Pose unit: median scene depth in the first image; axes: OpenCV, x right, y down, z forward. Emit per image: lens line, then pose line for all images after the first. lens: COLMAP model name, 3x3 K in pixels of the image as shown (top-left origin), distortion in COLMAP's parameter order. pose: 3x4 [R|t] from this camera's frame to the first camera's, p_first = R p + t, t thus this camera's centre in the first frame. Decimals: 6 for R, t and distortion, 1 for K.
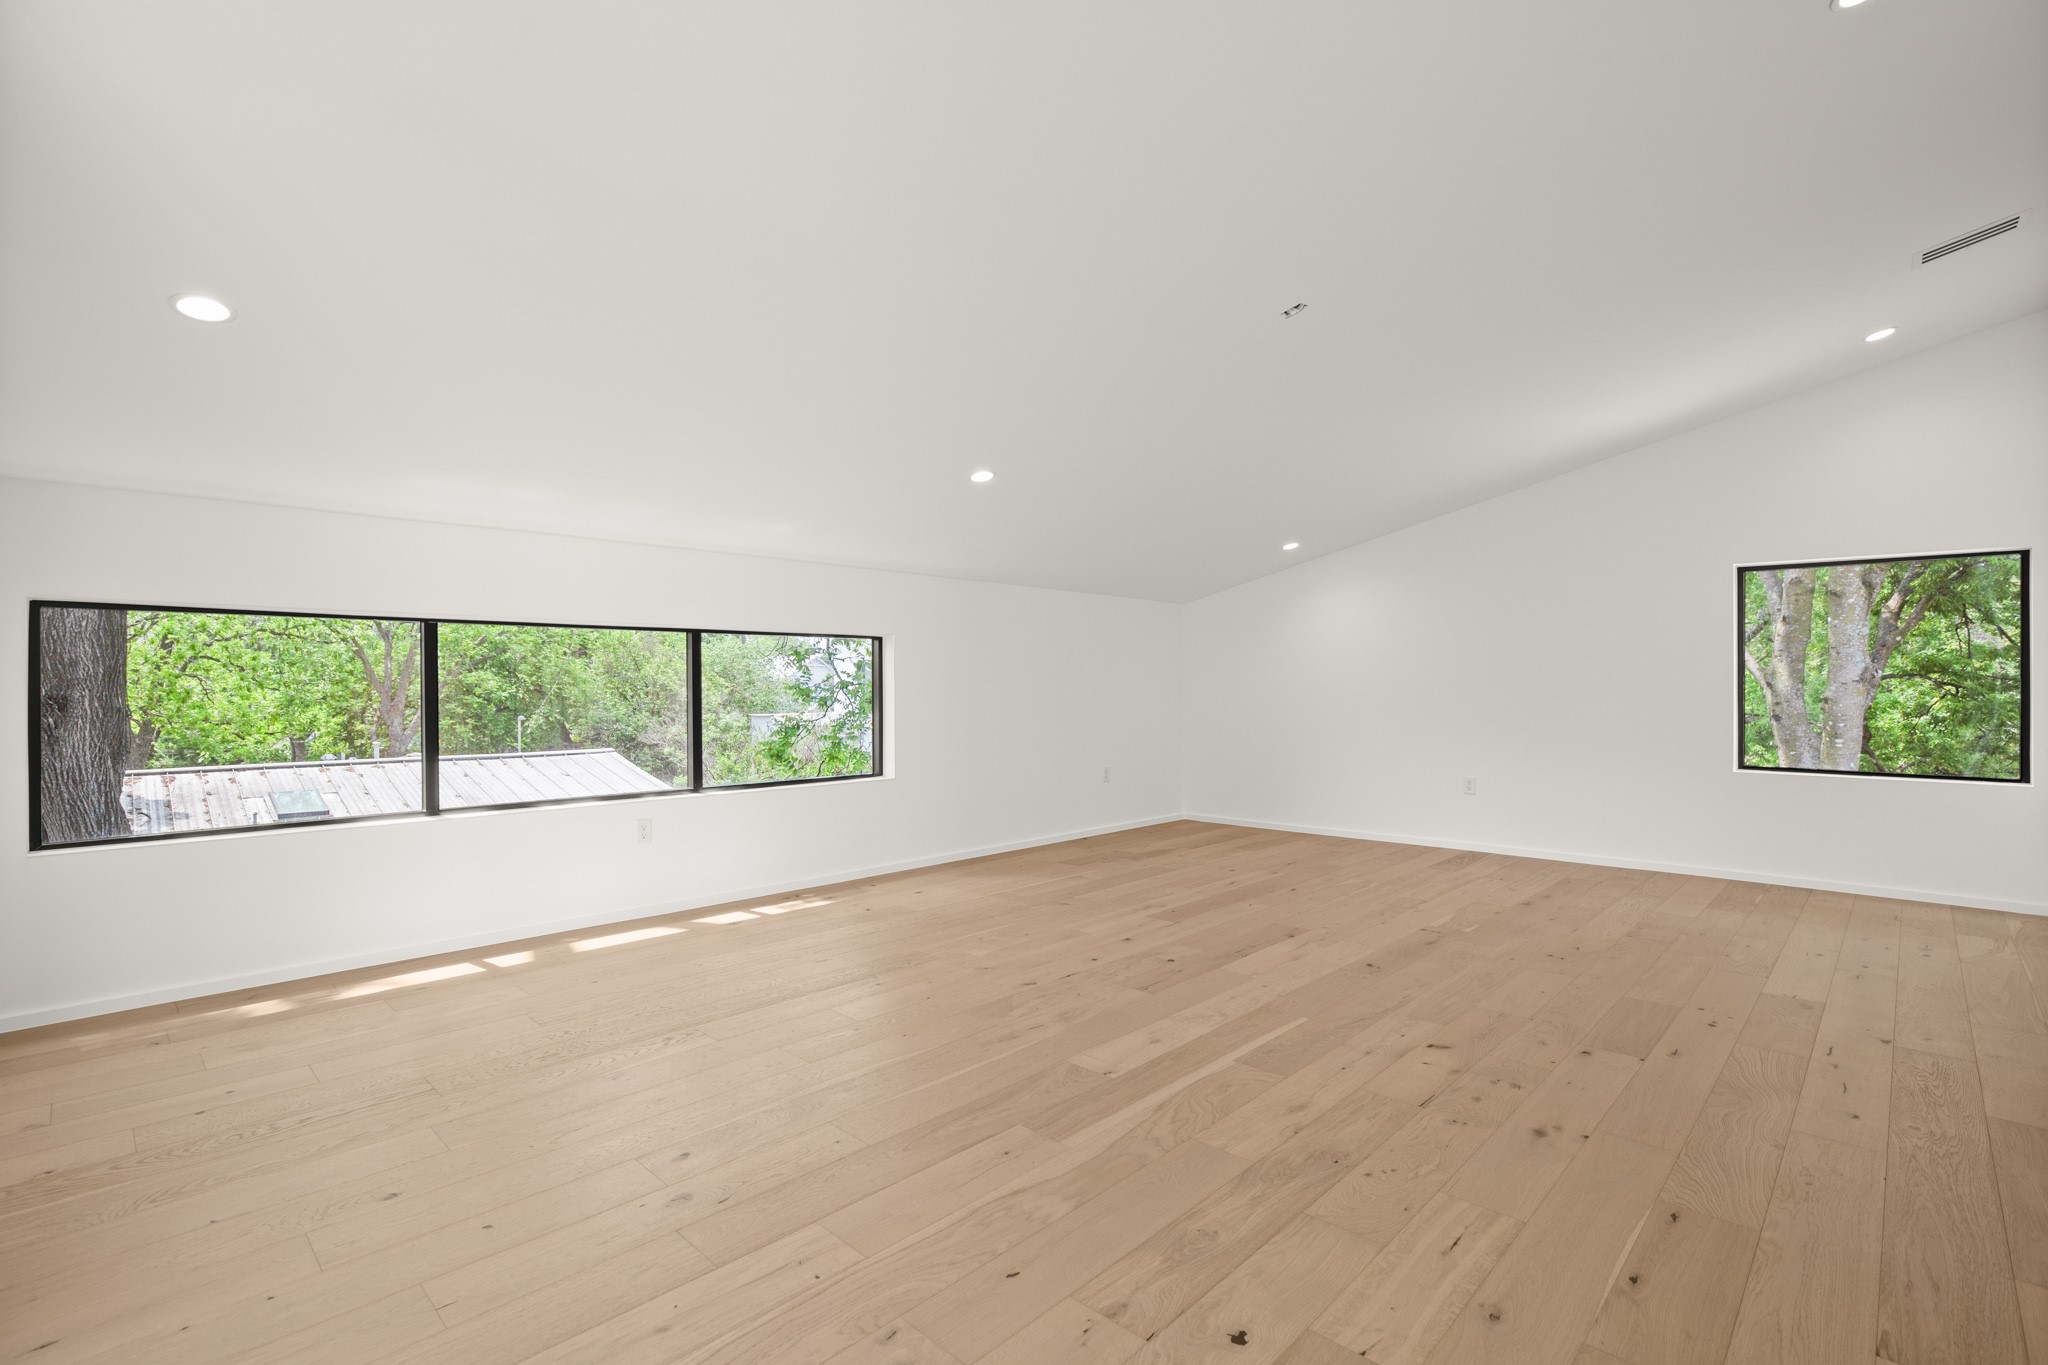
lens RADIAL K [[947.8, 0, 1029.7], [0, 947.8, 686.3], [0, 0, 1]] dist [-0.011993, 0.001061]
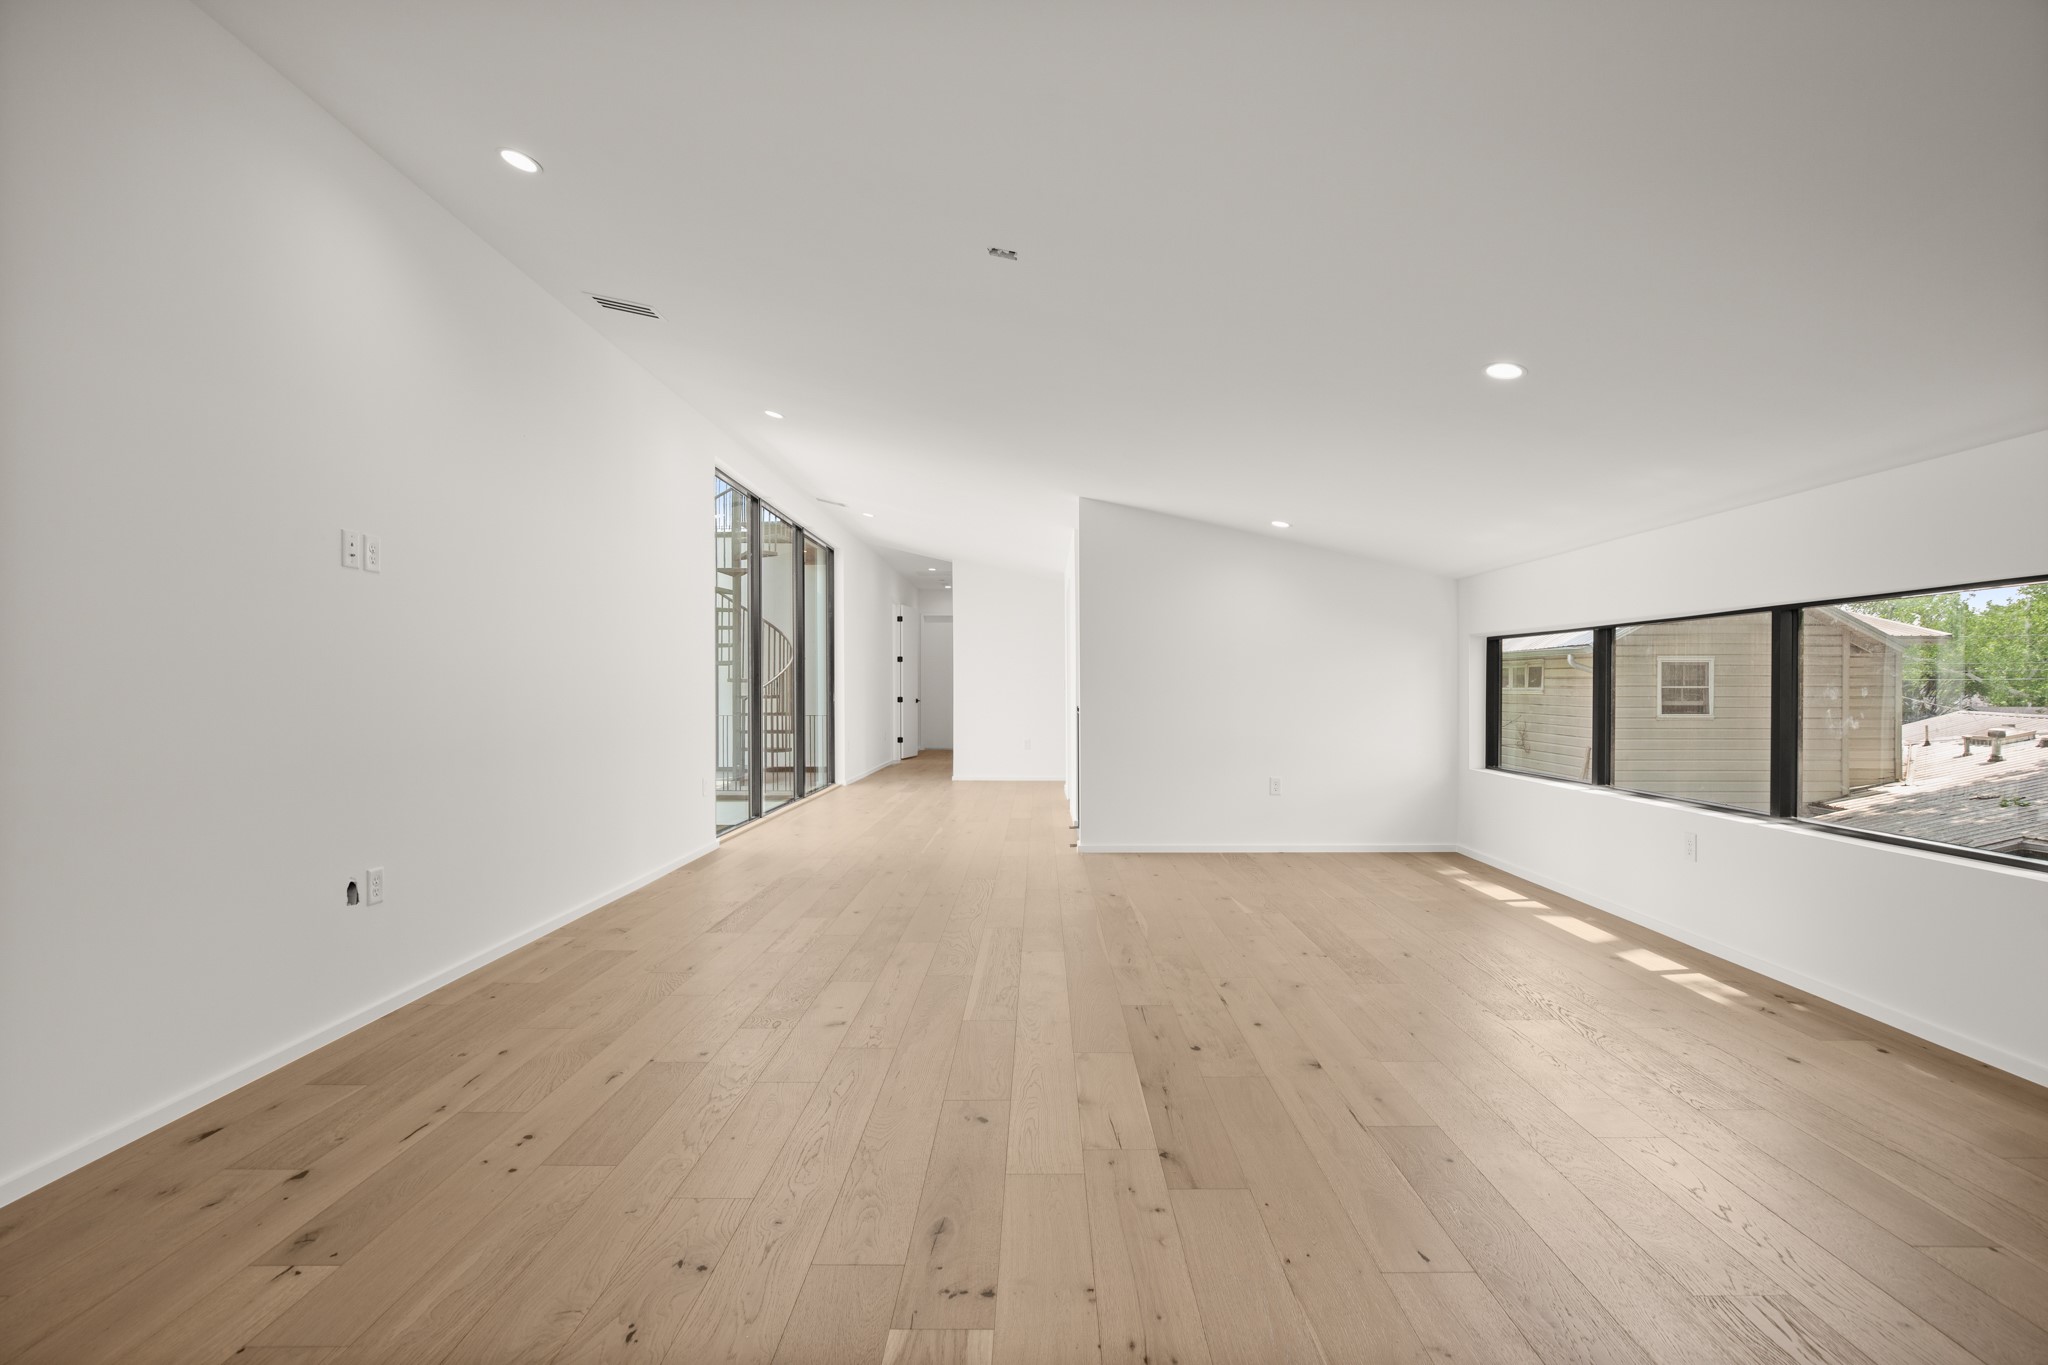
lens RADIAL K [[947.8, 0, 1029.7], [0, 947.8, 686.3], [0, 0, 1]] dist [-0.011993, 0.001061]
pose [[-0.733946, 0.001861, -0.679205, 0.843366], [0.003102, 0.999995, -0.000612, 0.002741], [0.679201, -0.002556, -0.733948, 1.633001]]
